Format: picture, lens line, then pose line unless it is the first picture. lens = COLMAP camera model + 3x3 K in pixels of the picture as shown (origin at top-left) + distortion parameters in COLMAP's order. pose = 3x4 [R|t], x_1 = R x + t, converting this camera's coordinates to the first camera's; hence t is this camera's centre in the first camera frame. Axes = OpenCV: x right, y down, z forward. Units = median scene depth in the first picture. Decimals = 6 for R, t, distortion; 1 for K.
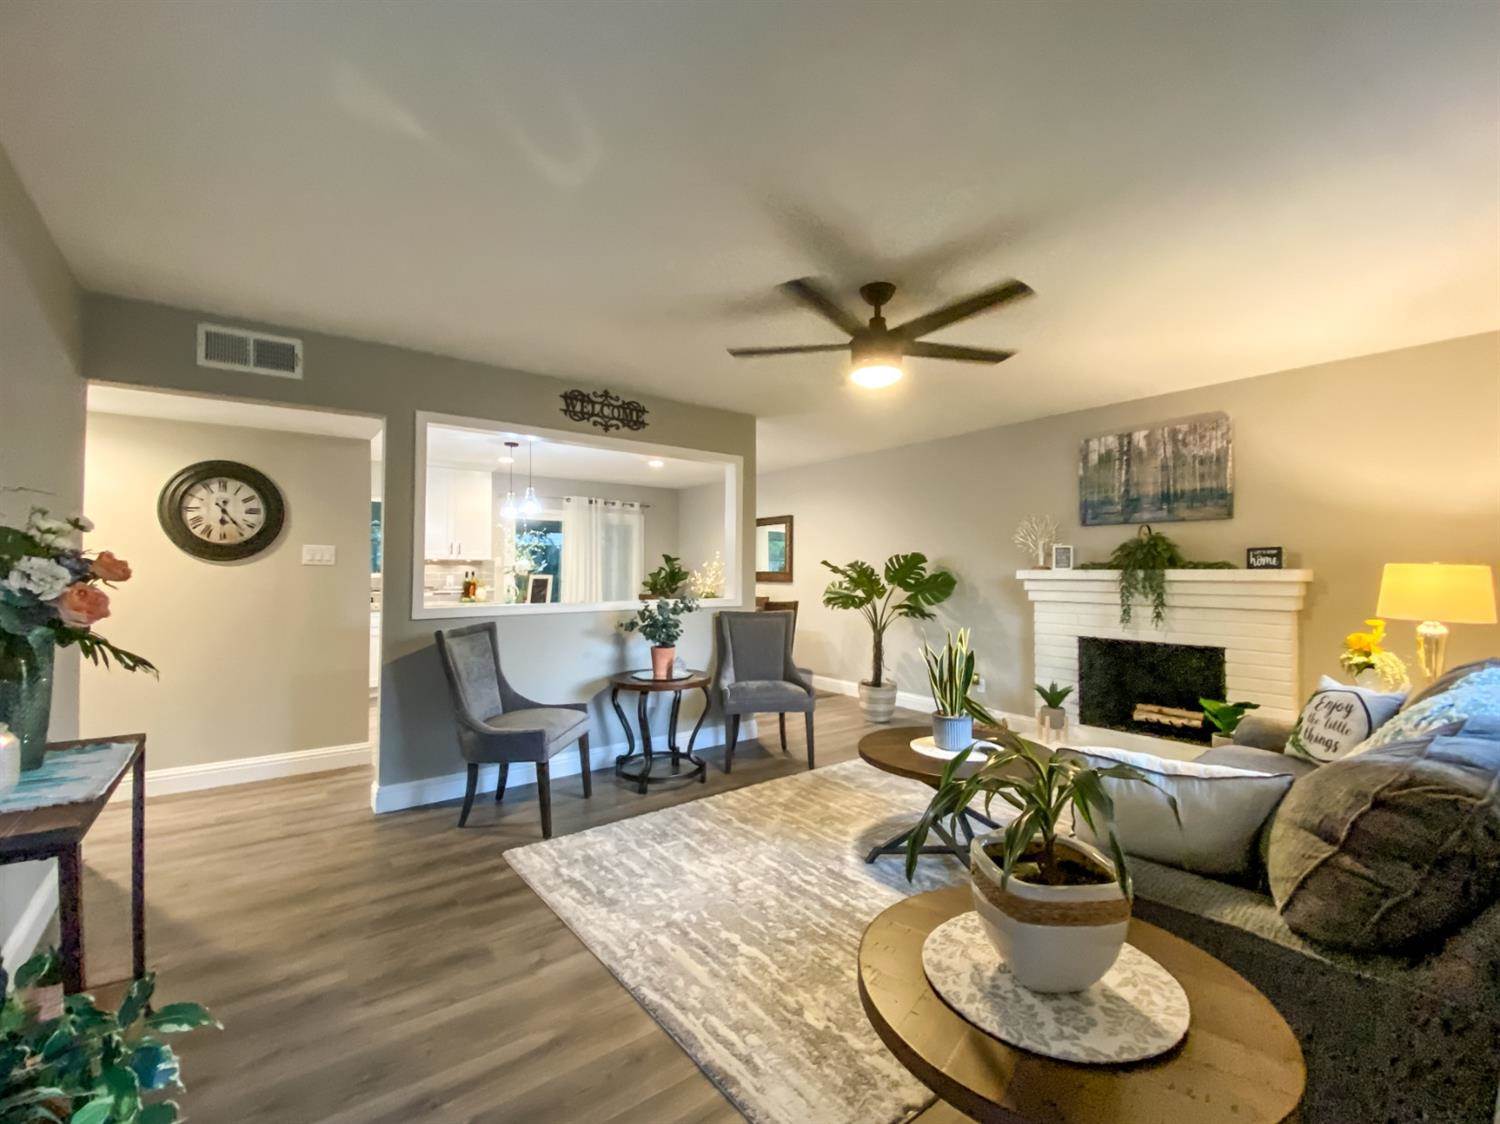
lens RADIAL K [[635.2, 0, 753.5], [0, 635.2, 560.6], [0, 0, 1]] dist [0.005020, 0.000090]
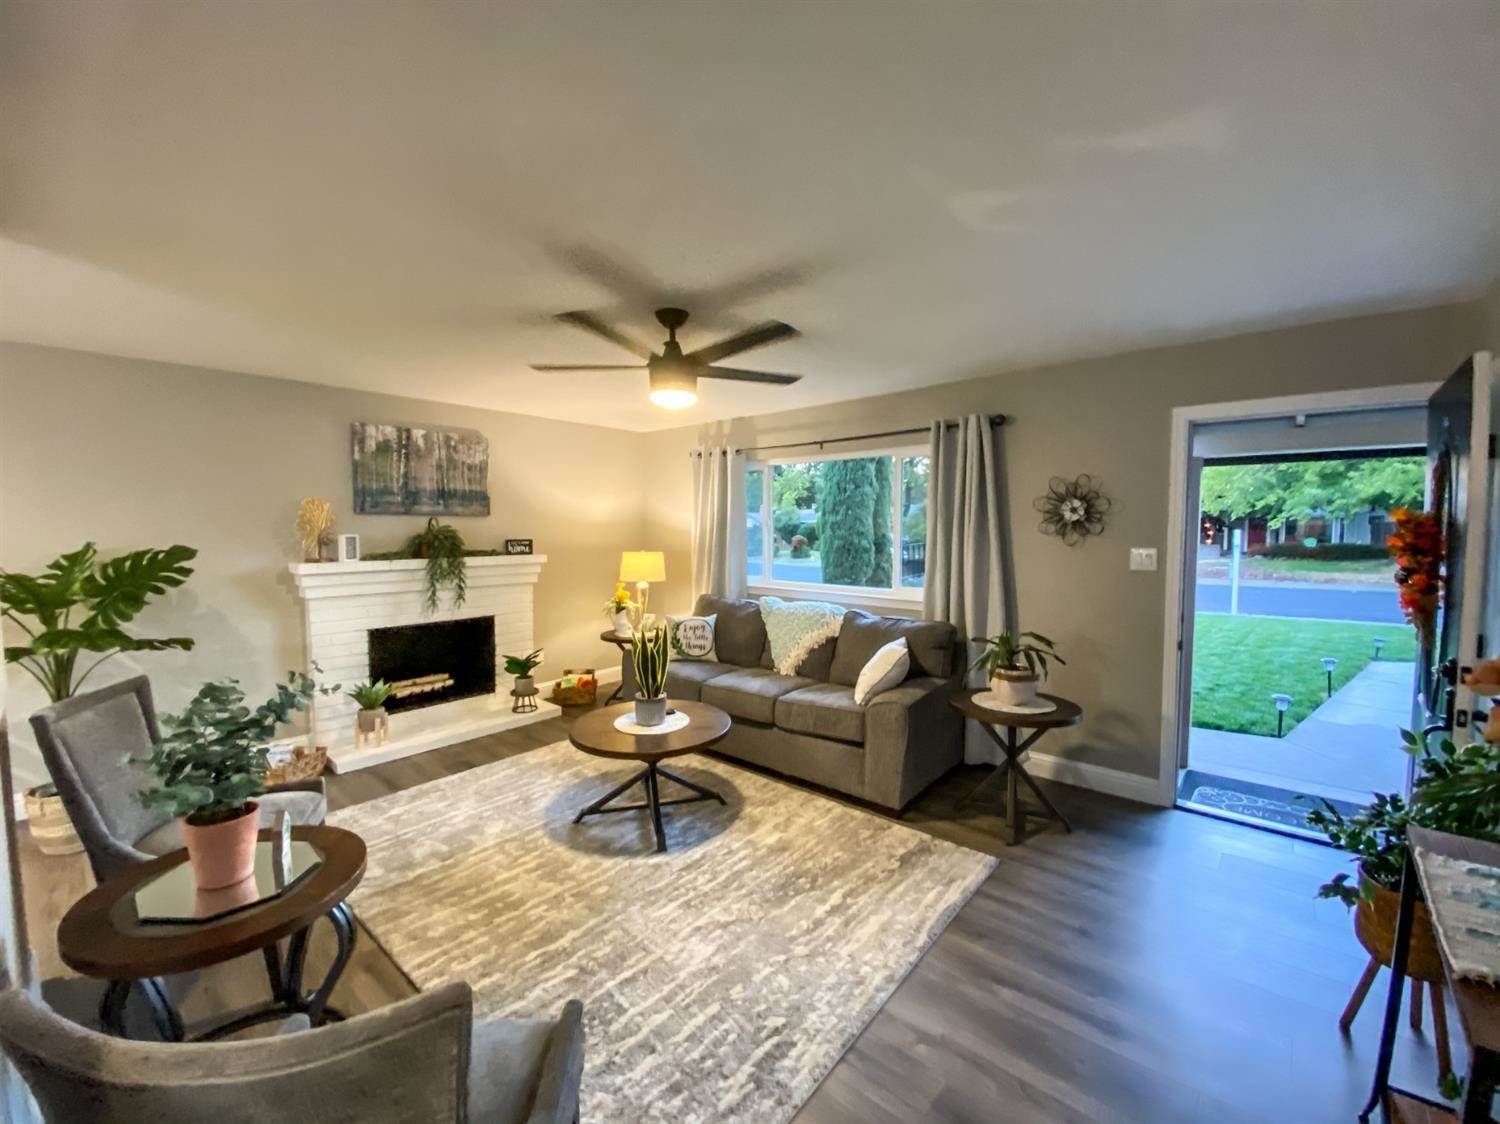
lens RADIAL K [[597.6, 0, 743.6], [0, 597.6, 556.5], [0, 0, 1]] dist [-0.000457, -0.000150]
pose [[-0.178355, -0.047546, 0.982817, -0.513266], [-0.013757, 0.998855, 0.045825, -0.044111], [-0.983870, -0.005348, -0.178805, 0.663612]]
